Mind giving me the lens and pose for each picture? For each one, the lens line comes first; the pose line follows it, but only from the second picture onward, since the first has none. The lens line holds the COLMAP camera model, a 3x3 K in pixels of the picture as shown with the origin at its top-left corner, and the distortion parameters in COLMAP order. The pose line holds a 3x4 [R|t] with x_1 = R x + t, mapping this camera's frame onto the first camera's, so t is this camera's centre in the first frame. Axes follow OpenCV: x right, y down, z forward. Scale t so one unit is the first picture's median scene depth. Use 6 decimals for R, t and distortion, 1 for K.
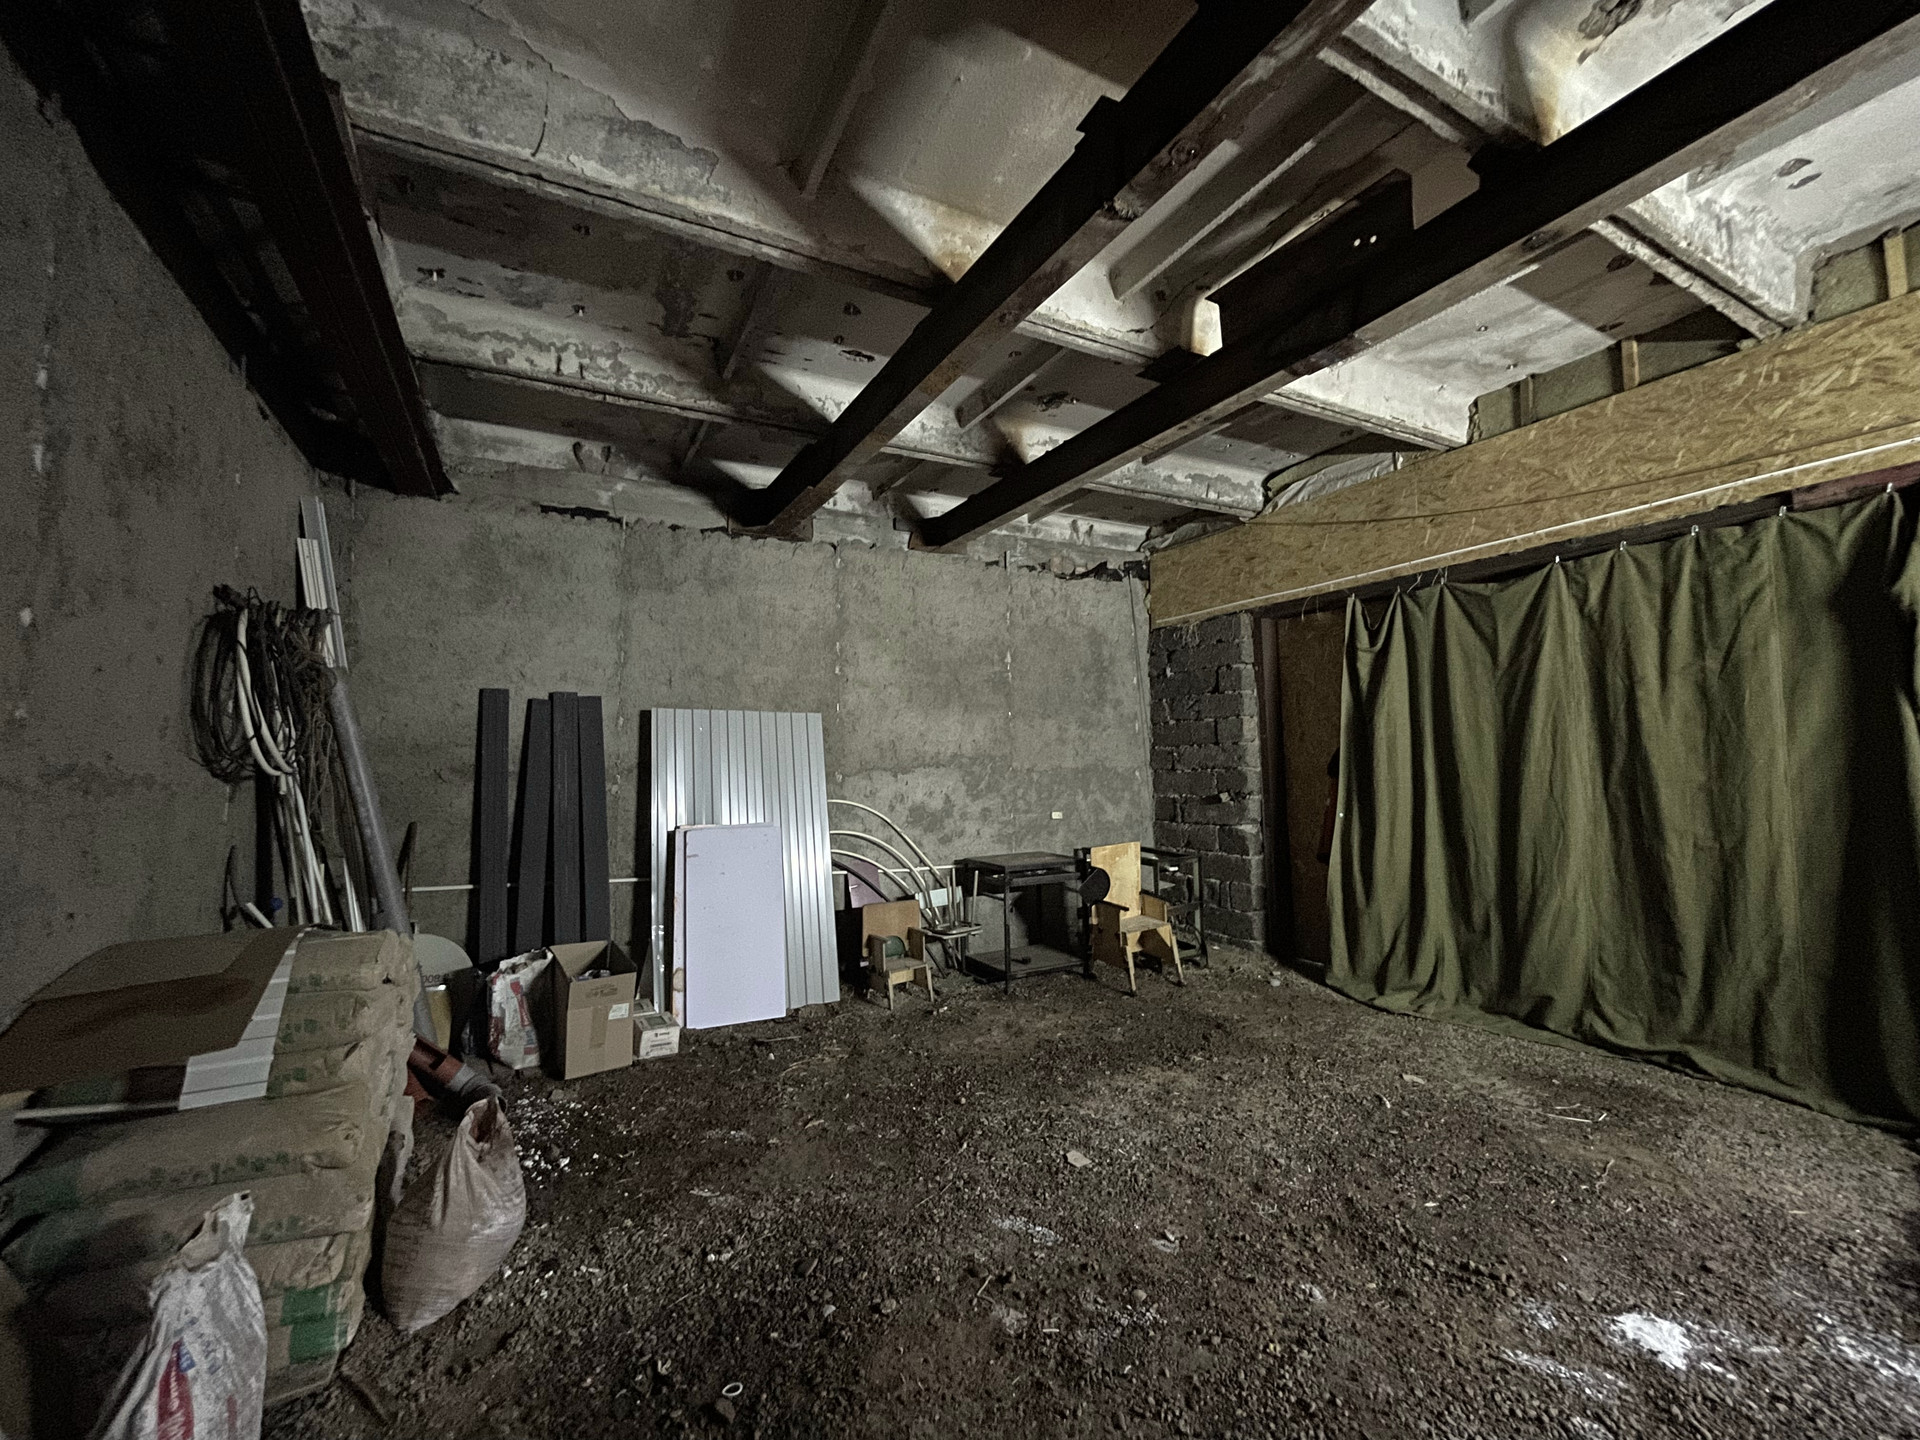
lens RADIAL K [[773.3, 0, 960.0], [0, 773.3, 720.0], [0, 0, 1]] dist [-0.002406, -0.000154]
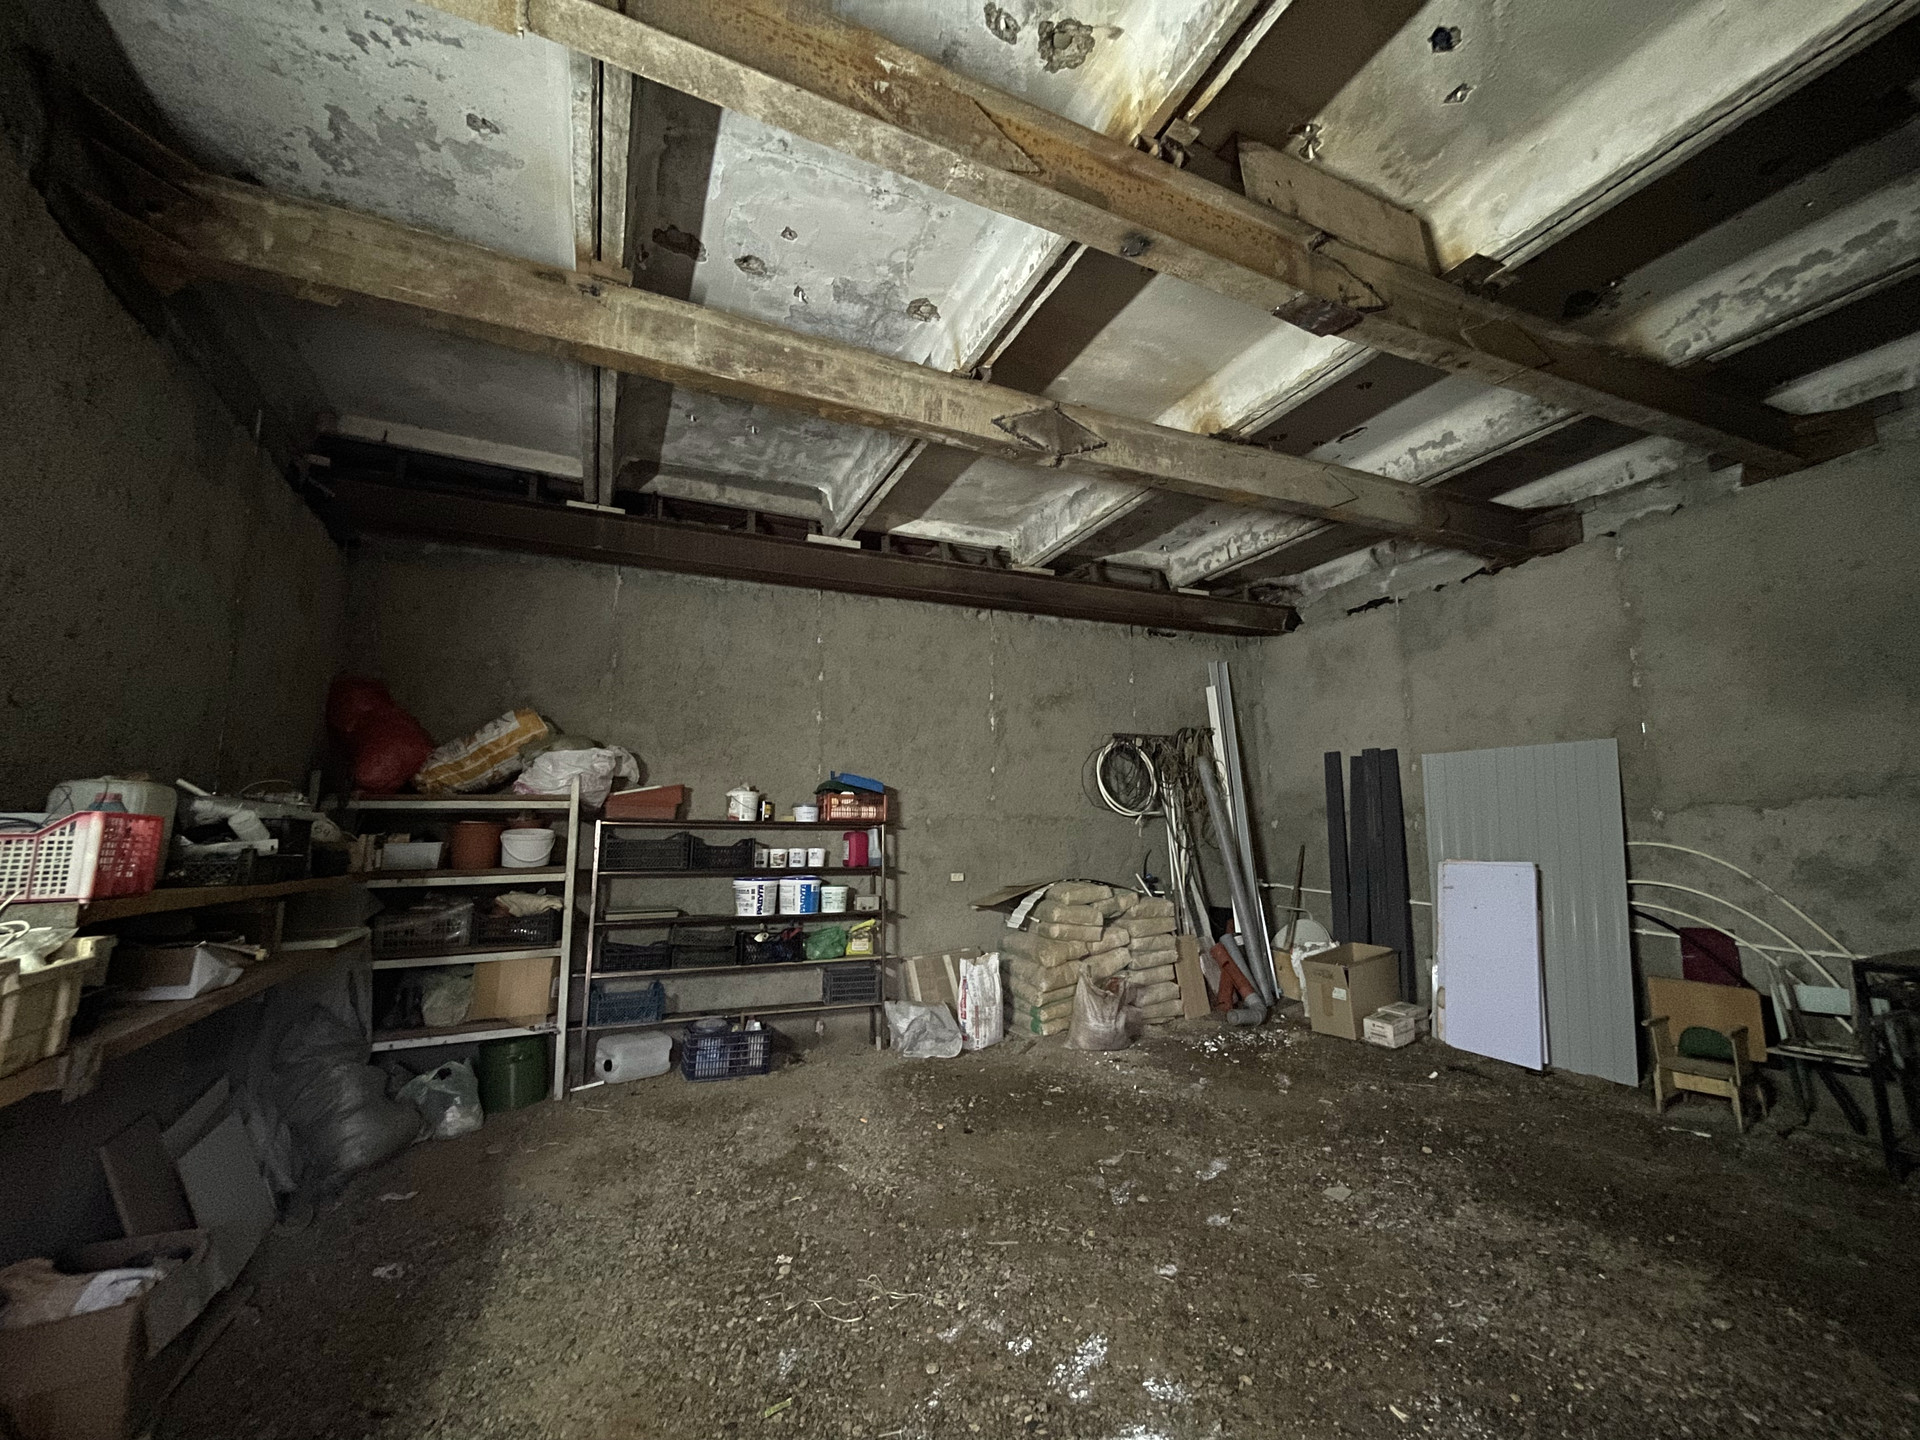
lens RADIAL K [[773.3, 0, 960.0], [0, 773.3, 720.0], [0, 0, 1]] dist [-0.002406, -0.000154]
pose [[-0.059445, -0.122528, -0.990683, 0.806001], [0.077998, 0.988834, -0.126980, 0.026998], [0.995180, -0.084820, -0.049224, 0.386990]]
